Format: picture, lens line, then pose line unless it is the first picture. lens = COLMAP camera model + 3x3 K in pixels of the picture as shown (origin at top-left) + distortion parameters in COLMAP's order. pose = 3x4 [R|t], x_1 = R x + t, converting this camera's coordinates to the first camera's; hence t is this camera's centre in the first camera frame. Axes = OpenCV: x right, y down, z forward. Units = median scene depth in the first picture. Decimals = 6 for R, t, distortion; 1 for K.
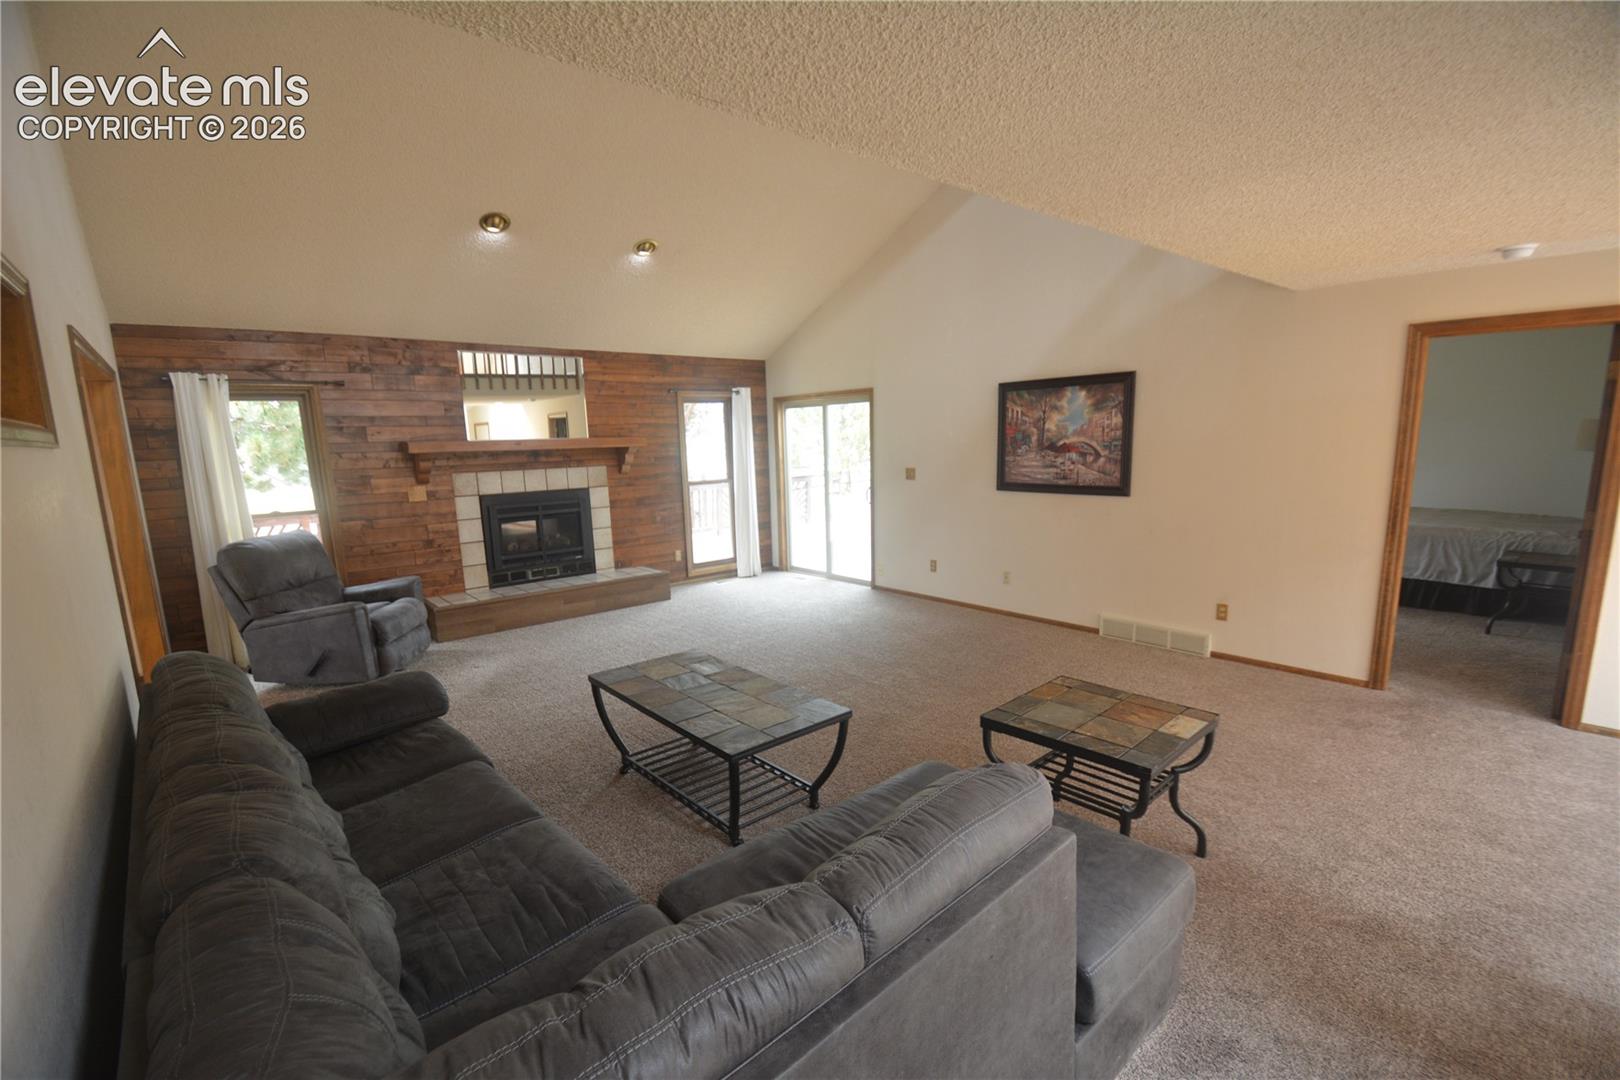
lens RADIAL K [[713.0, 0, 809.6], [0, 713.0, 565.4], [0, 0, 1]] dist [0.017482, -0.017895]
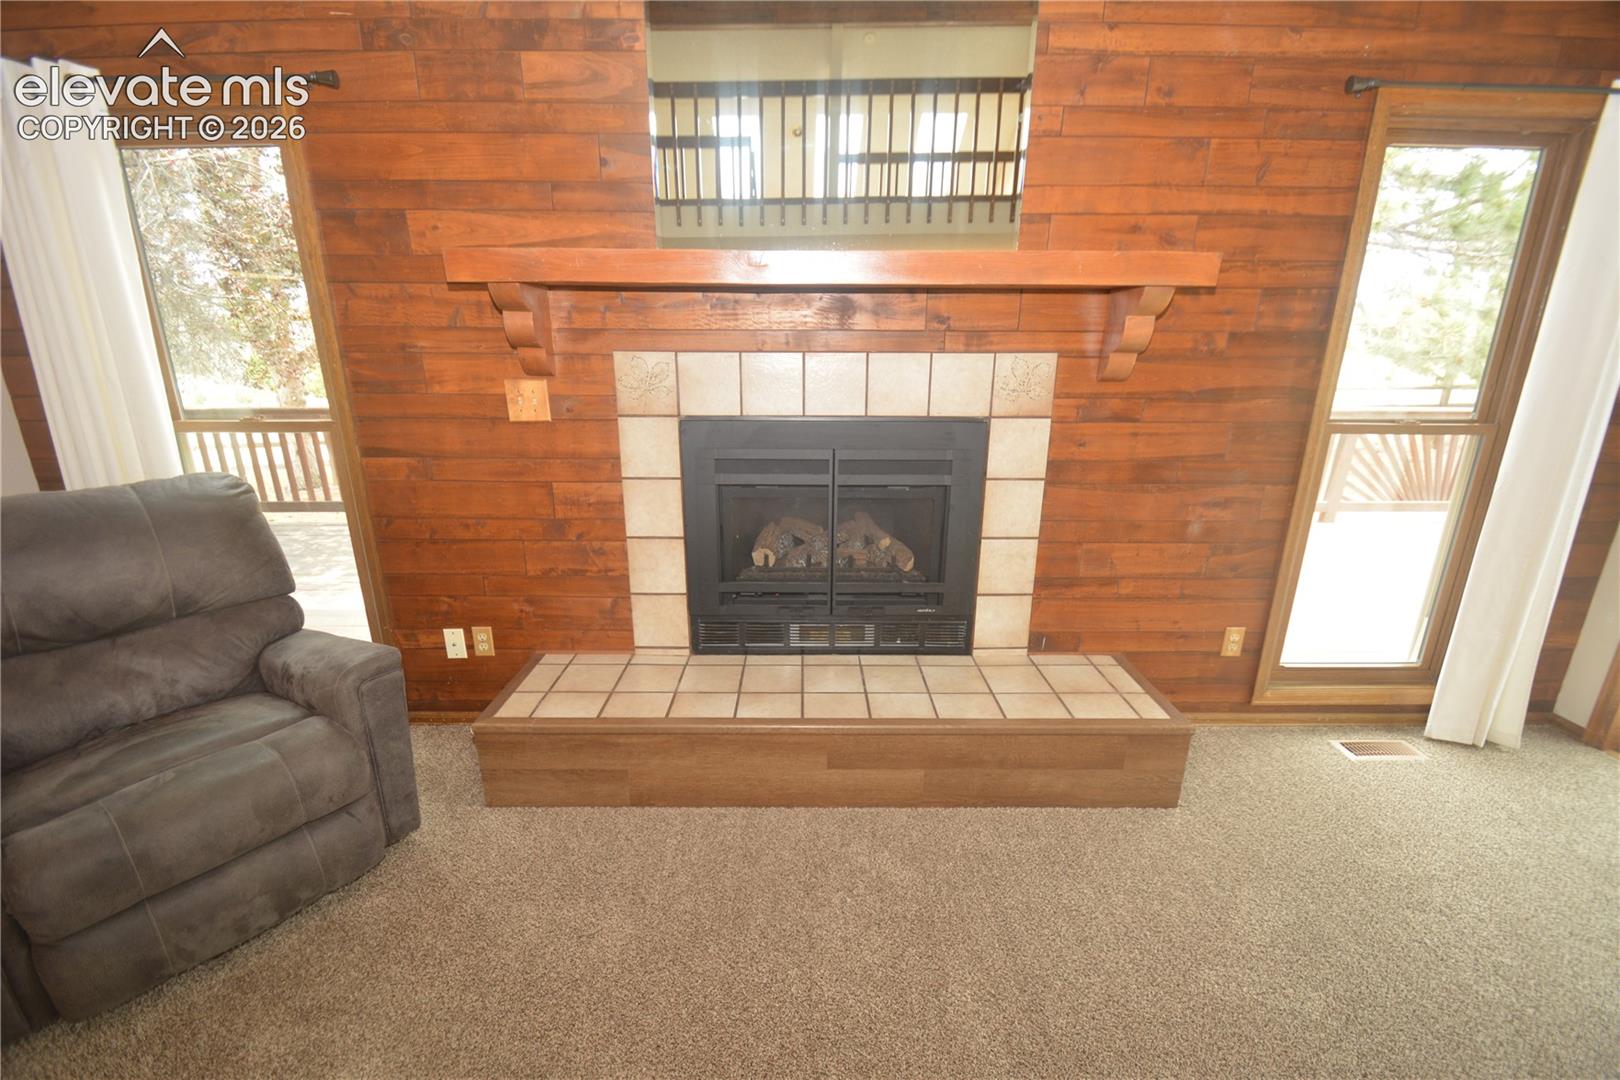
lens RADIAL K [[713.0, 0, 809.6], [0, 713.0, 565.4], [0, 0, 1]] dist [0.017482, -0.017895]
pose [[0.758301, 0.226664, -0.611231, -0.175579], [-0.140407, 0.972389, 0.186401, -0.105583], [0.636604, -0.055527, 0.769189, 0.785837]]
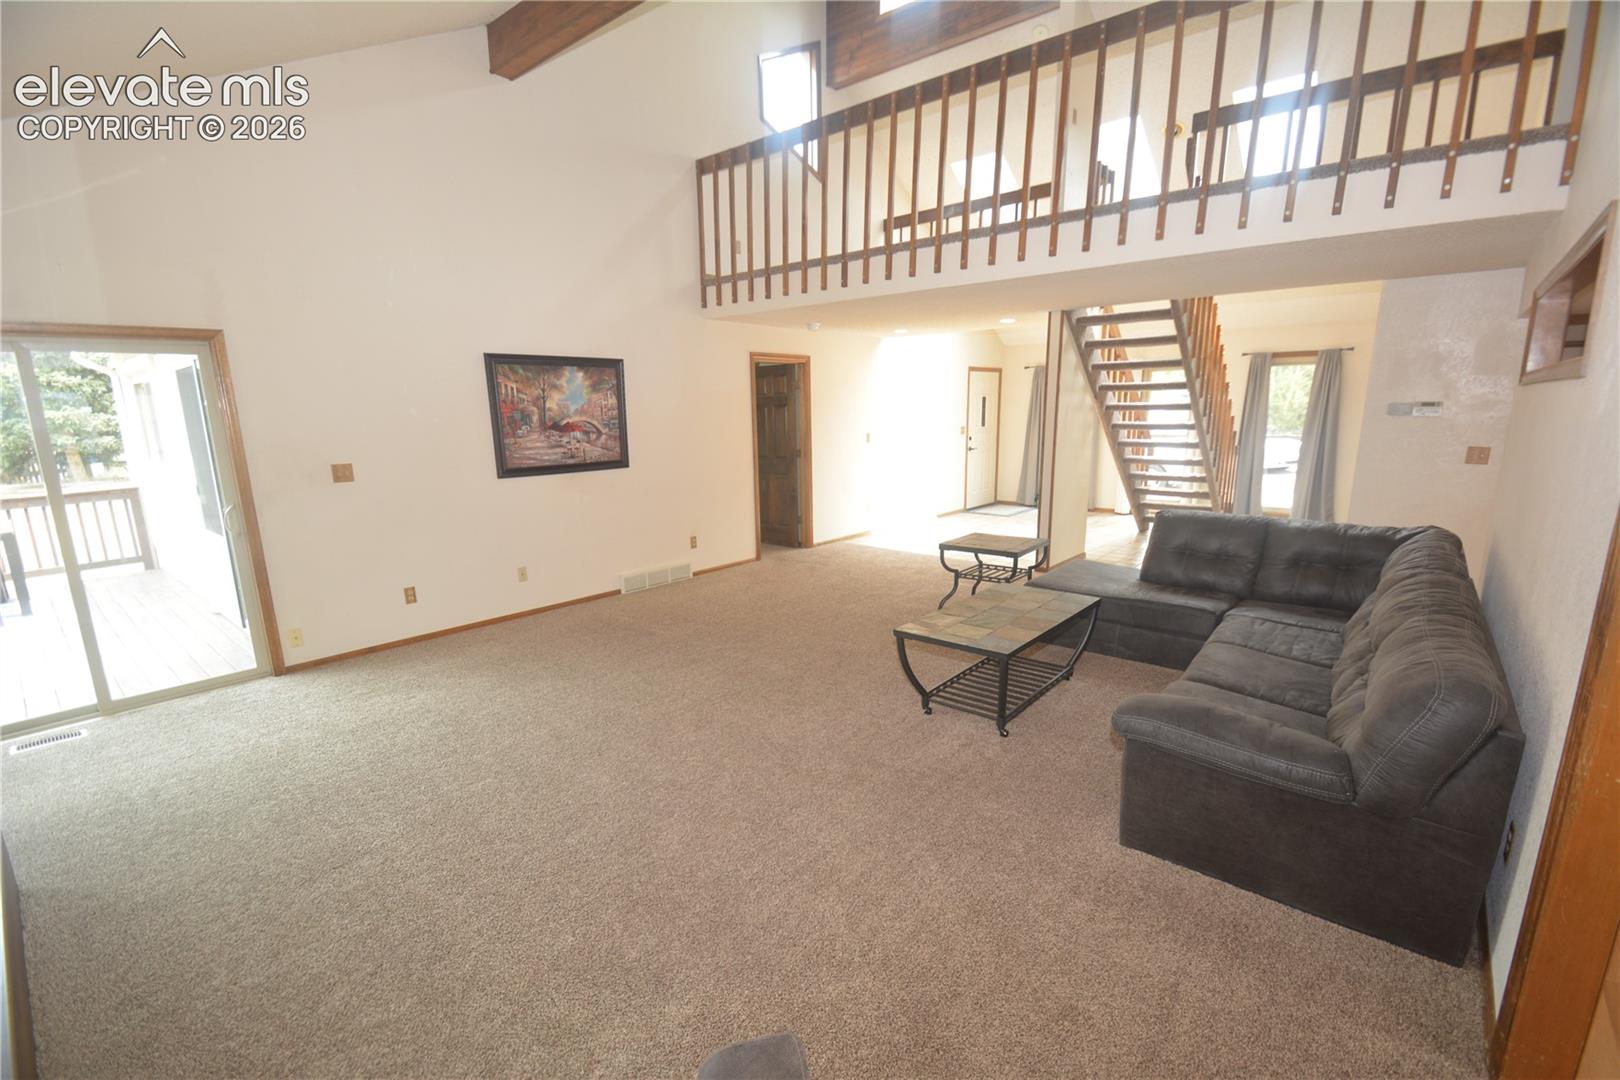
lens RADIAL K [[713.0, 0, 809.6], [0, 713.0, 565.4], [0, 0, 1]] dist [0.017482, -0.017895]
pose [[-0.143780, -0.194558, 0.970296, -0.649244], [0.189677, 0.956887, 0.219976, -0.123366], [-0.971262, 0.215671, -0.100678, 0.742946]]
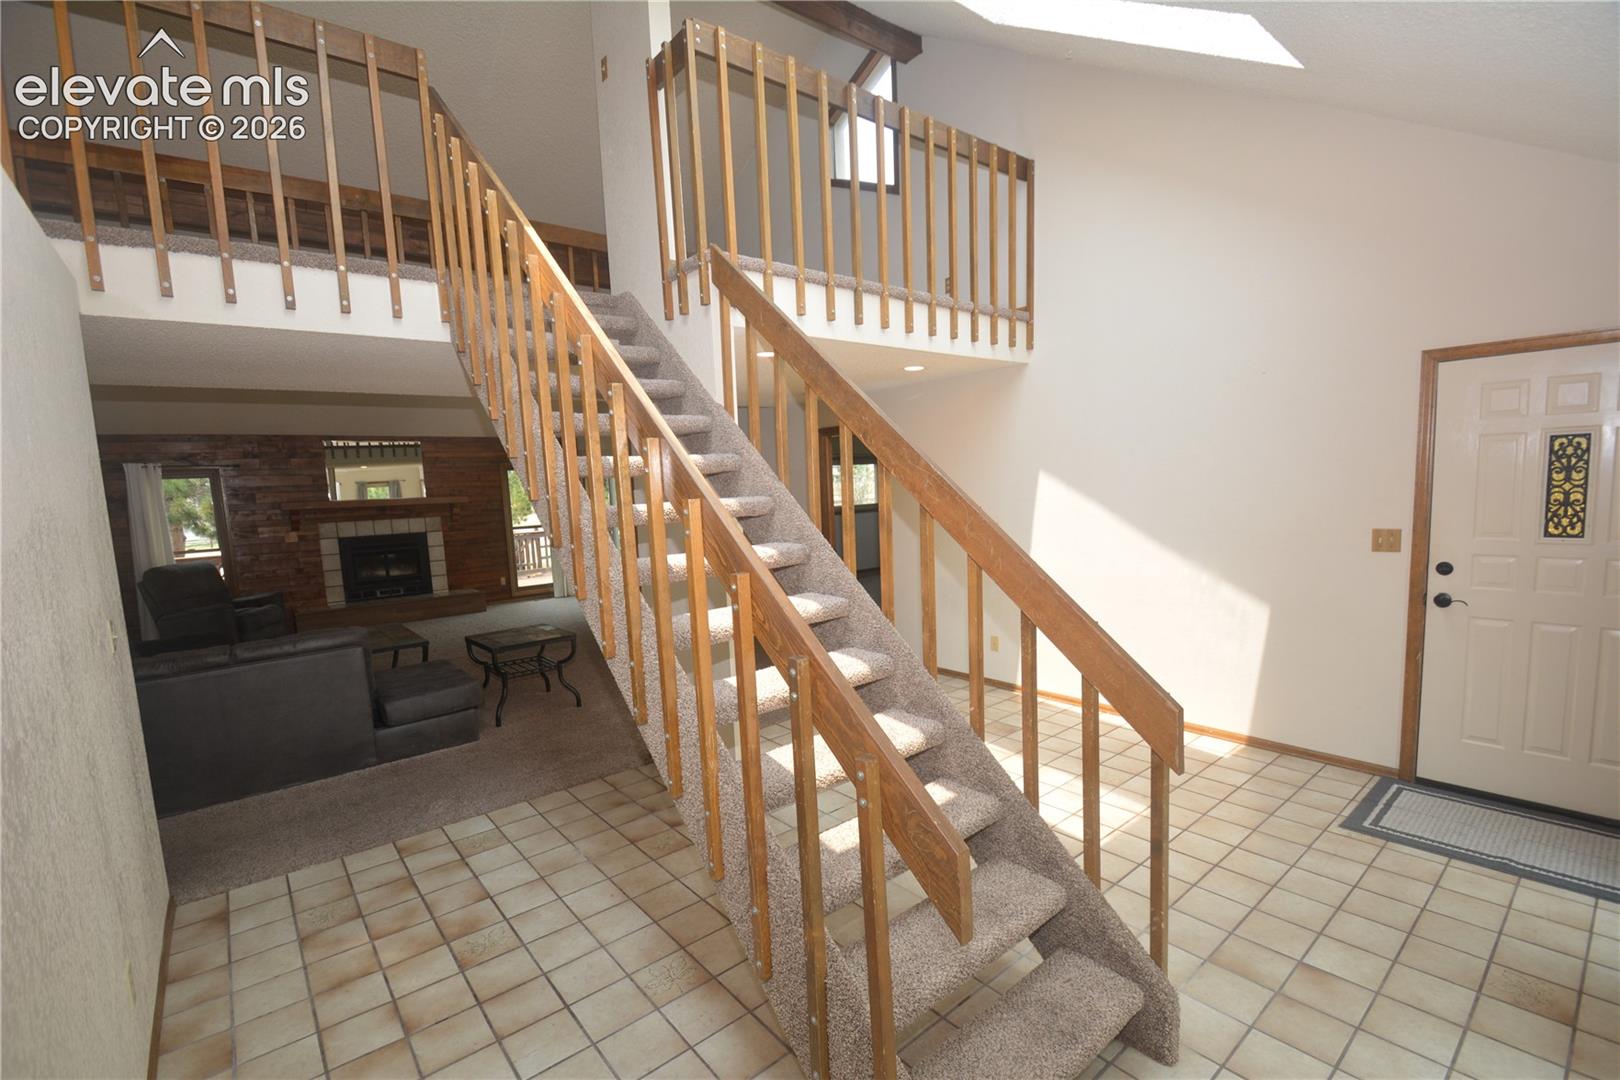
lens RADIAL K [[713.0, 0, 809.6], [0, 713.0, 565.4], [0, 0, 1]] dist [0.017482, -0.017895]
pose [[0.999442, -0.015408, -0.029652, 0.559809], [0.013336, 0.997538, -0.068843, 0.073361], [0.030640, 0.068409, 0.997187, -0.435883]]
